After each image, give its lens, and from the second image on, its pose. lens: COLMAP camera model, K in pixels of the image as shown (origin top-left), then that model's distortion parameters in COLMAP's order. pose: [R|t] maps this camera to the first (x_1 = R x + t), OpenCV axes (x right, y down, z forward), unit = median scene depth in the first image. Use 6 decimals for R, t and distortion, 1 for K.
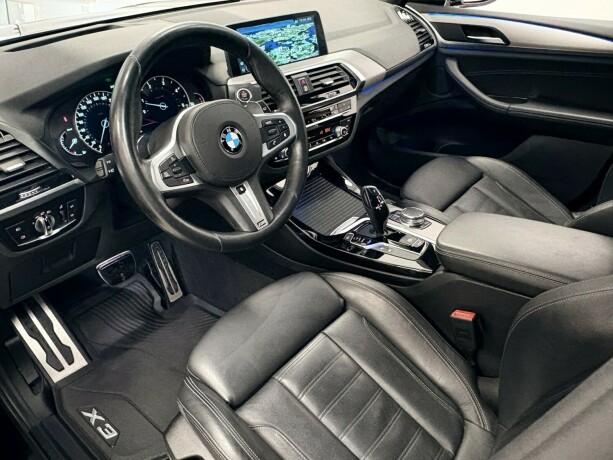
lens RADIAL K [[471.3, 0, 299.8], [0, 471.3, 230.7], [0, 0, 1]] dist [0.005297, -0.000918]
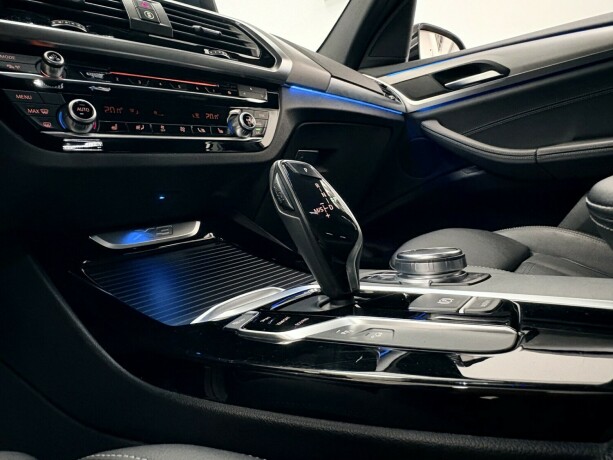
lens RADIAL K [[400.0, 0, 301.9], [0, 400.0, 229.8], [0, 0, 1]] dist [-0.001338, -0.001293]
pose [[0.997495, -0.069761, 0.011703, 0.144939], [0.067243, 0.883825, -0.462960, 0.086474], [0.021953, 0.462587, 0.886302, 0.736138]]
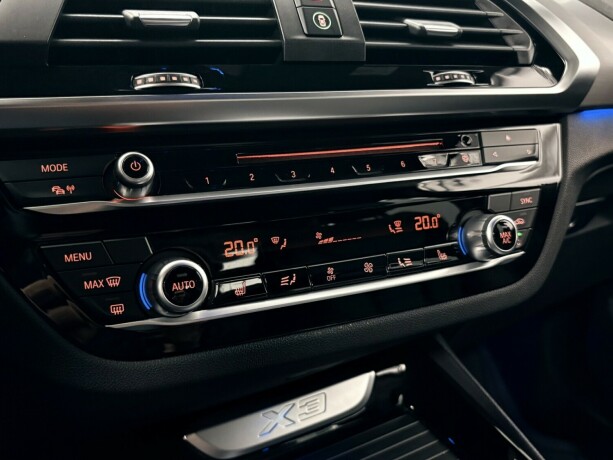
lens RADIAL K [[582.6, 0, 309.5], [0, 582.6, 231.7], [0, 0, 1]] dist [-0.002040, 0.000000]
pose [[0.956946, 0.047508, -0.286353, 0.090386], [-0.146817, 0.930238, -0.336306, -0.111612], [0.250399, 0.363868, 0.897162, 0.774659]]
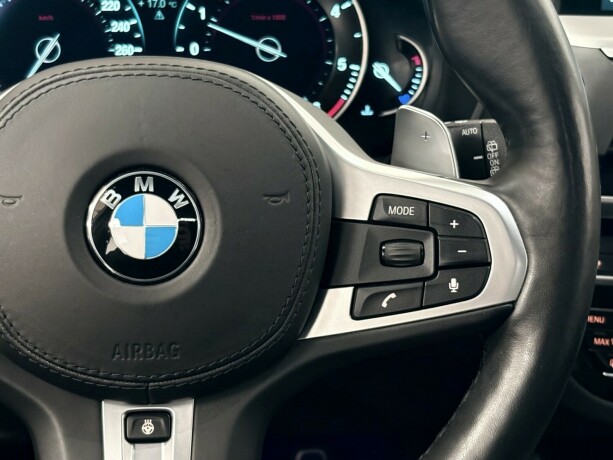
lens RADIAL K [[1241.3, 0, 306.9], [0, 1241.3, 231.3], [0, 0, 1]] dist [0.158187, 0.000000]
pose [[0.706943, 0.328990, -0.626097, 0.214819], [-0.404642, 0.914174, 0.023471, -0.162816], [0.580083, 0.236752, 0.779392, 0.378346]]
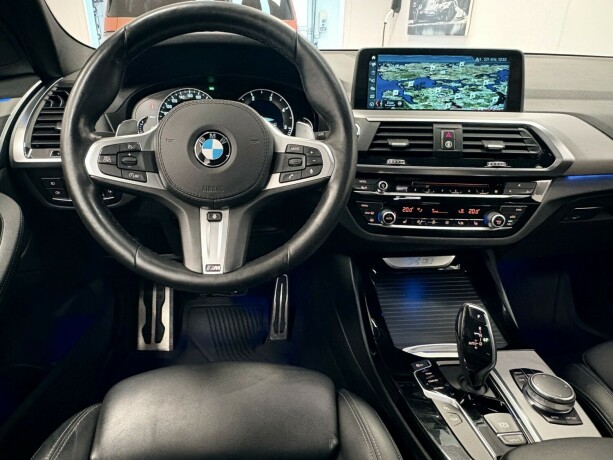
lens RADIAL K [[424.6, 0, 296.5], [0, 424.6, 231.4], [0, 0, 1]] dist [0.000843, -0.003358]
pose [[0.708500, 0.316025, -0.630996, 0.293129], [-0.407224, 0.913328, 0.000183, -0.086000], [0.576364, 0.256827, 0.775786, 0.396257]]
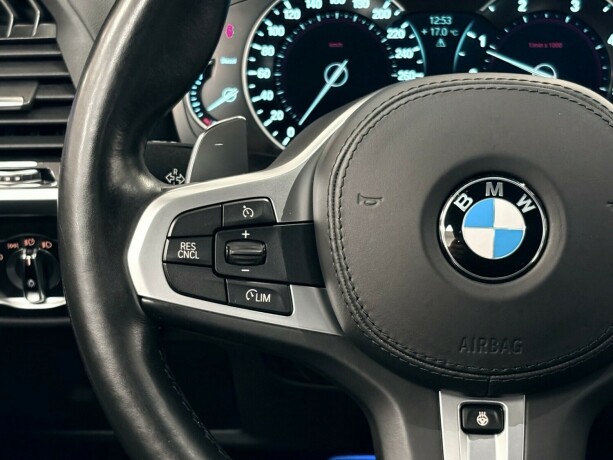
lens RADIAL K [[1241.3, 0, 303.8], [0, 1241.3, 229.7], [0, 0, 1]] dist [0.158187, 0.000000]
pose [[0.626885, 0.323267, -0.708882, 0.188387], [-0.428724, 0.902848, 0.032587, -0.115551], [0.650547, 0.283486, 0.704574, 0.309049]]
